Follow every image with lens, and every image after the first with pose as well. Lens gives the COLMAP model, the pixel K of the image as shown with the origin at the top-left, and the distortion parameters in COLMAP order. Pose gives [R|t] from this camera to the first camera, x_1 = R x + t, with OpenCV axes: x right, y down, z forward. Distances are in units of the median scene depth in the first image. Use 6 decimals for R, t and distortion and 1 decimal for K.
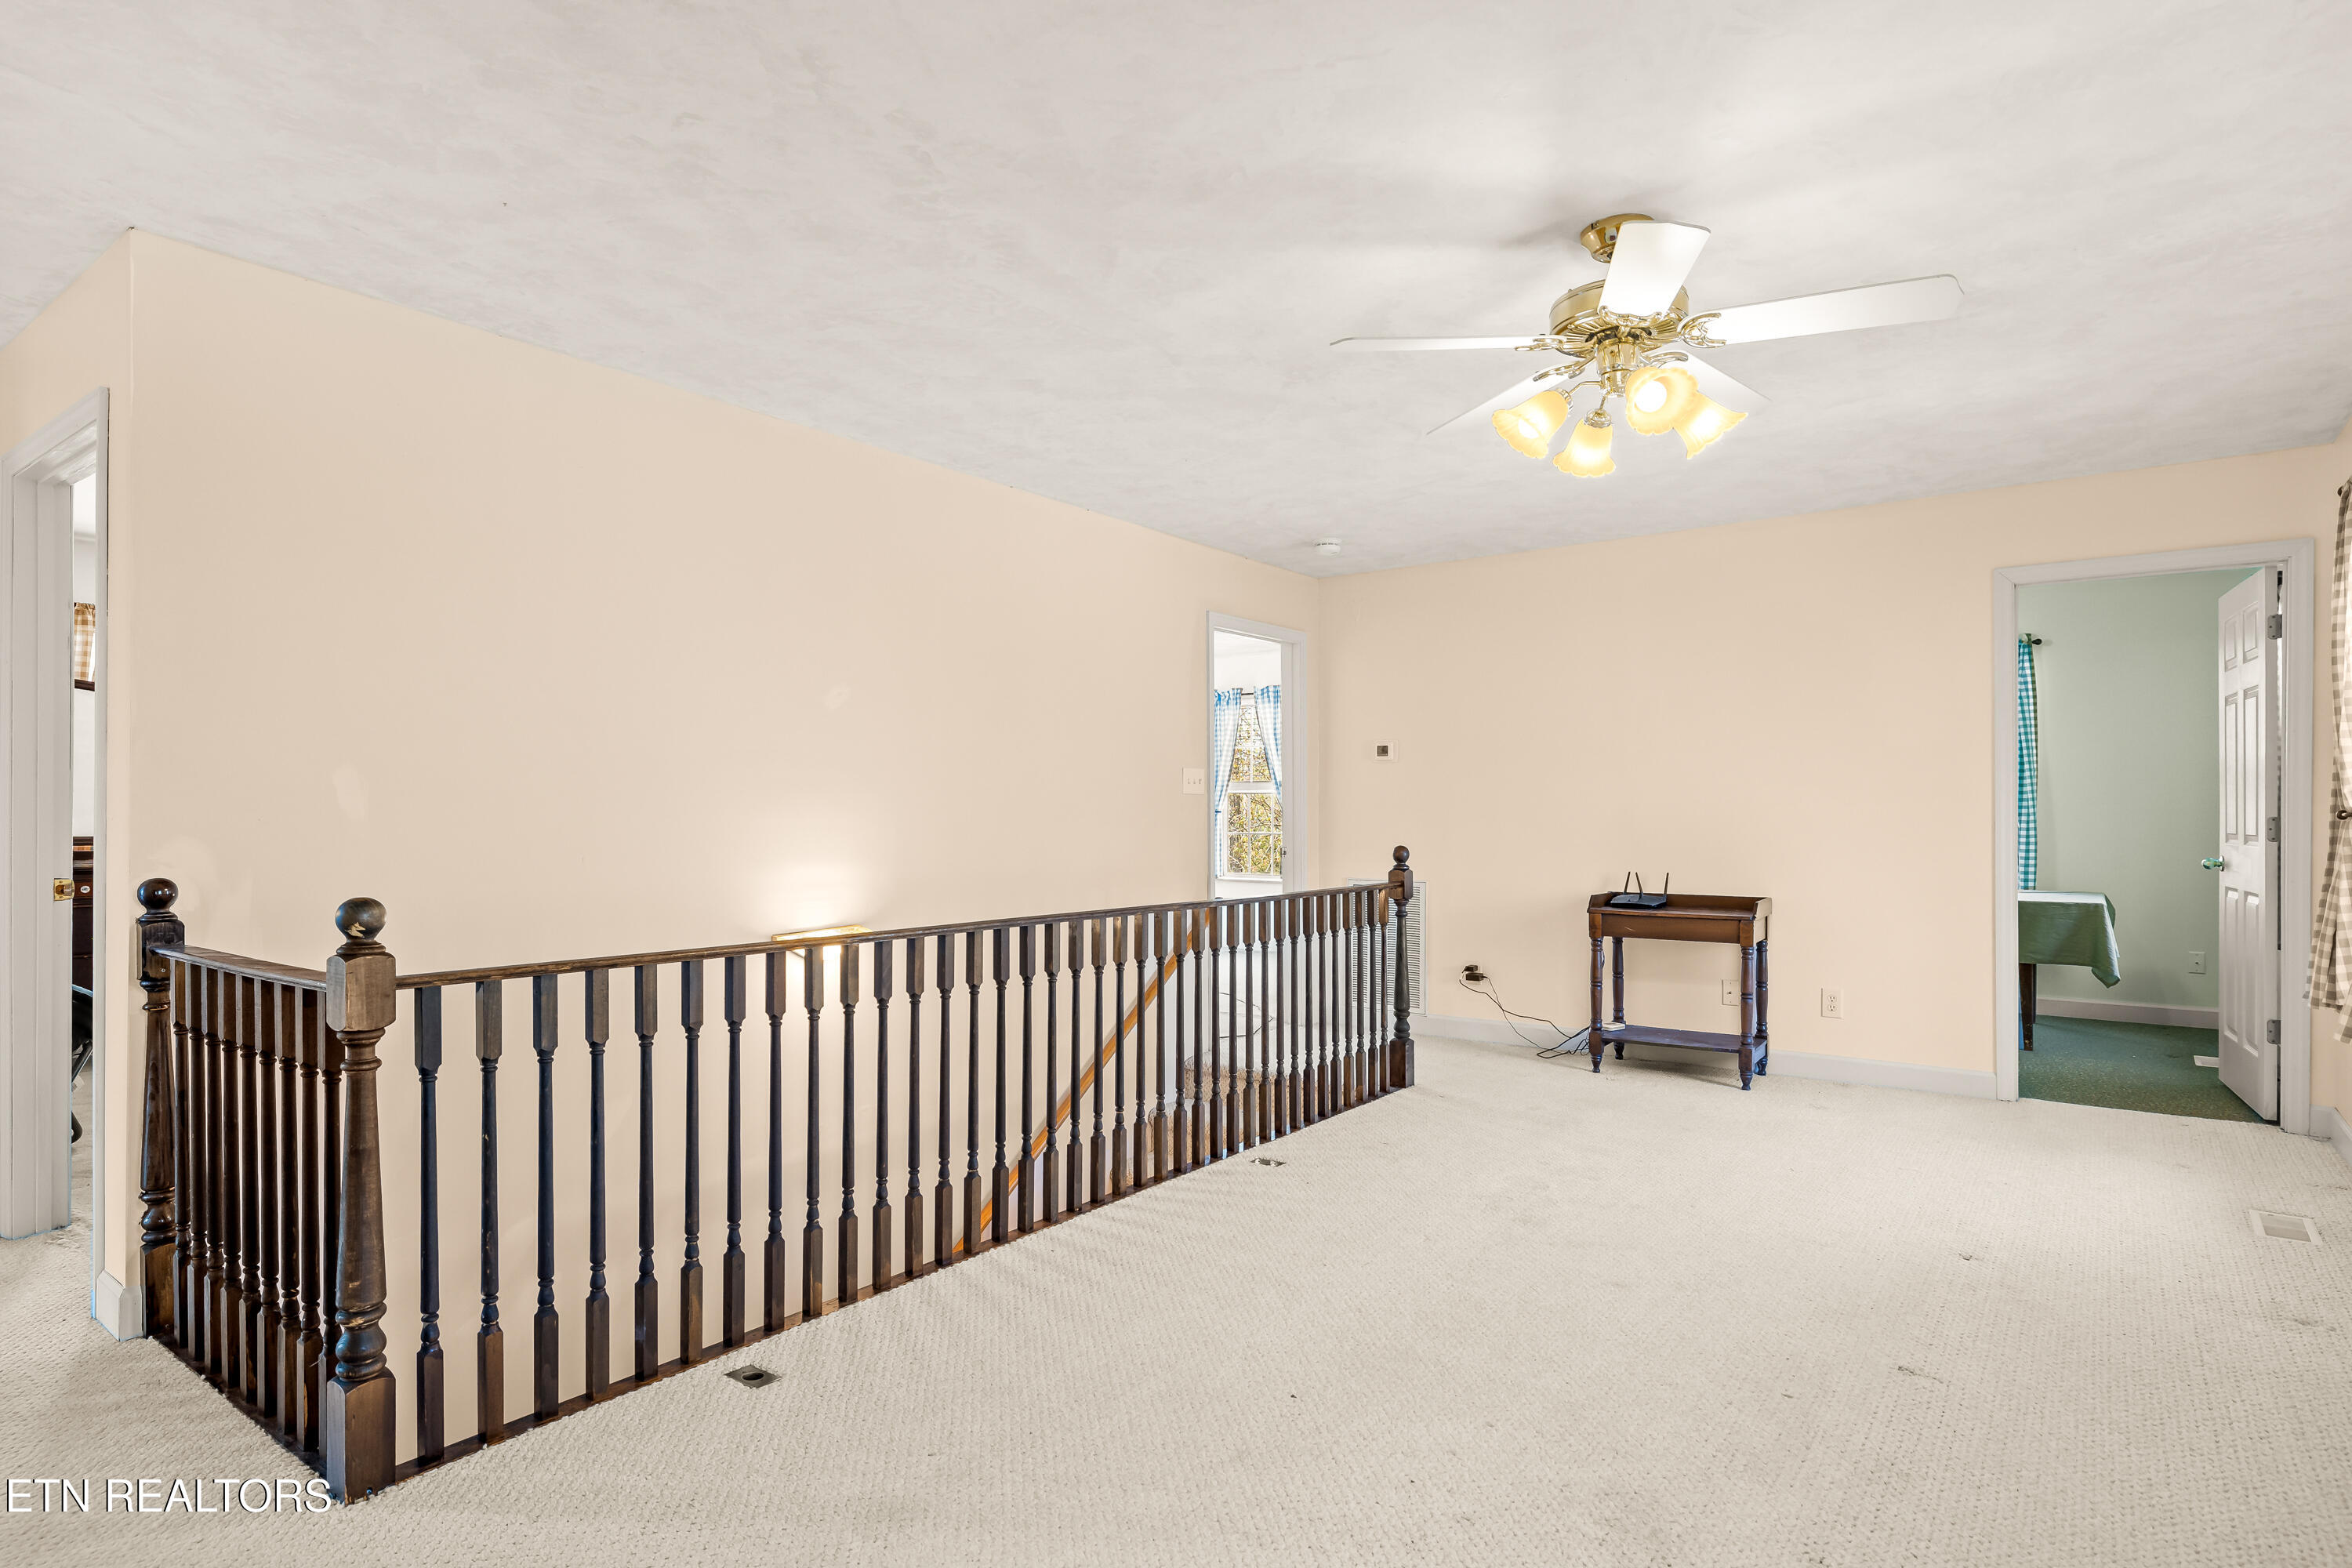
lens RADIAL K [[1292.7, 0, 1183.1], [0, 1292.7, 806.4], [0, 0, 1]] dist [0.045087, -0.000700]
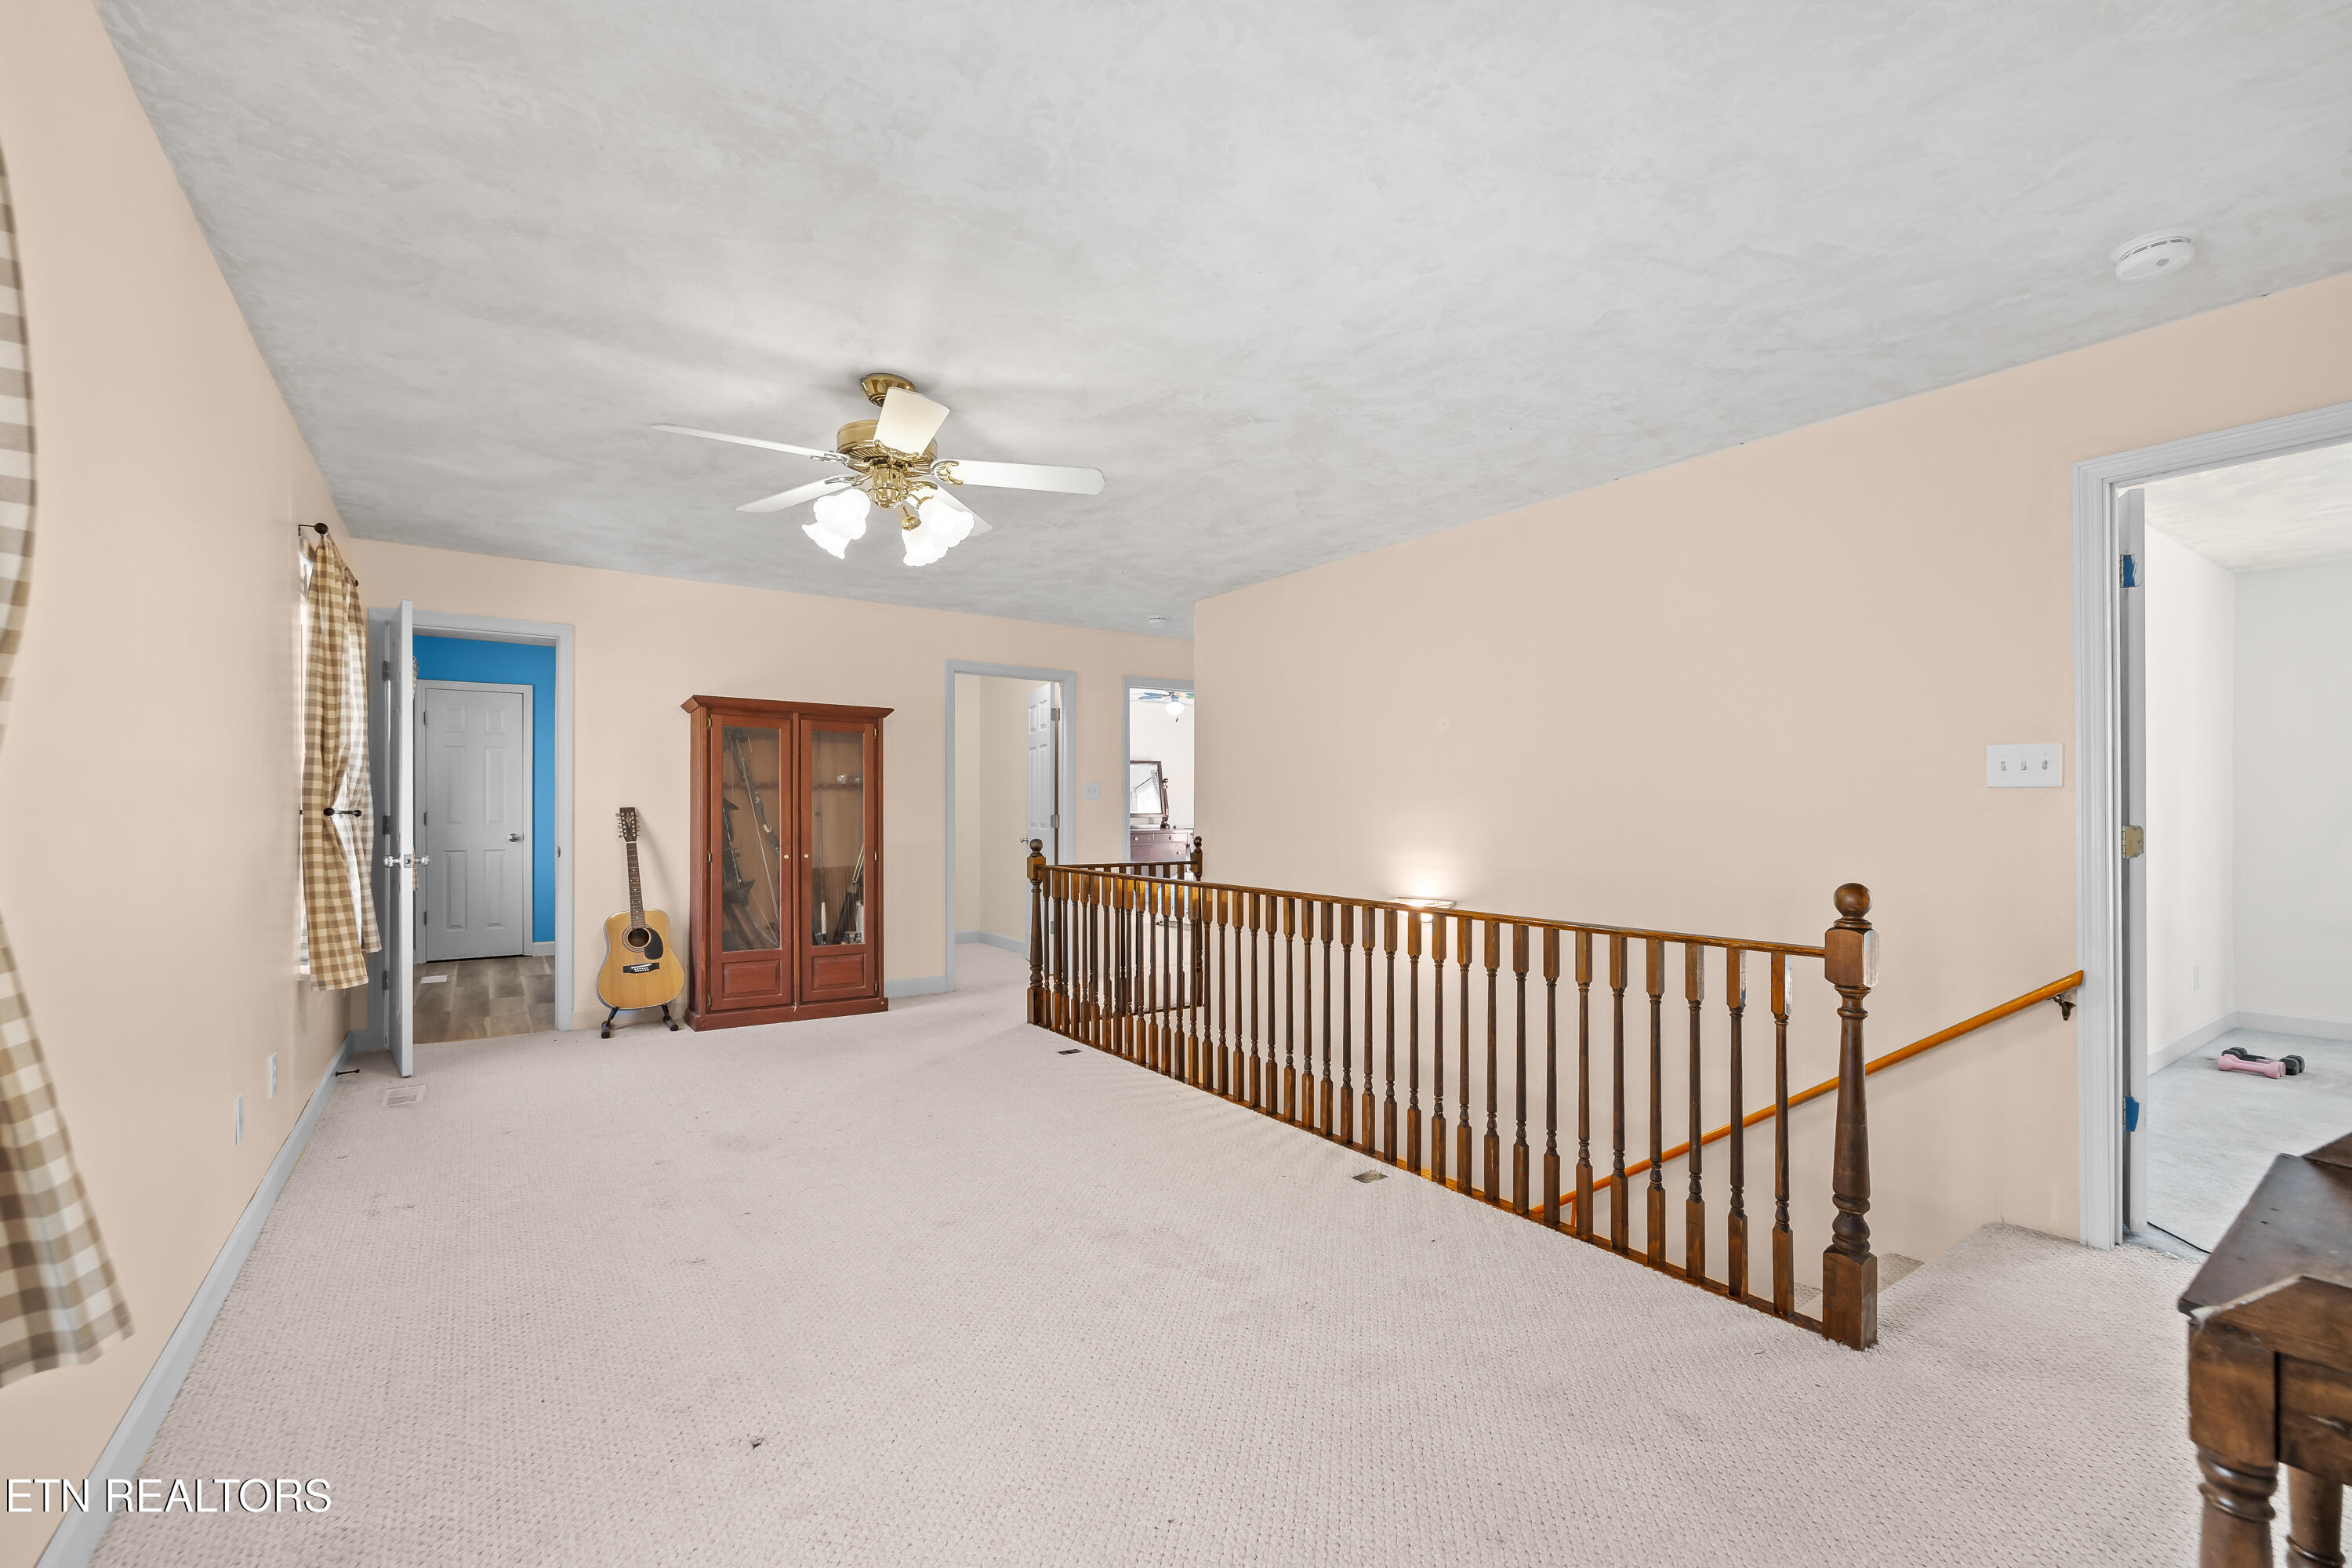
lens RADIAL K [[992.2, 0, 1177.9], [0, 992.2, 820.2], [0, 0, 1]] dist [-0.000046, 0.000004]
pose [[-0.334959, 0.000541, -0.942233, 0.784612], [-0.002126, 0.999997, 0.001330, 0.007731], [0.942230, 0.002449, -0.334957, 1.077706]]
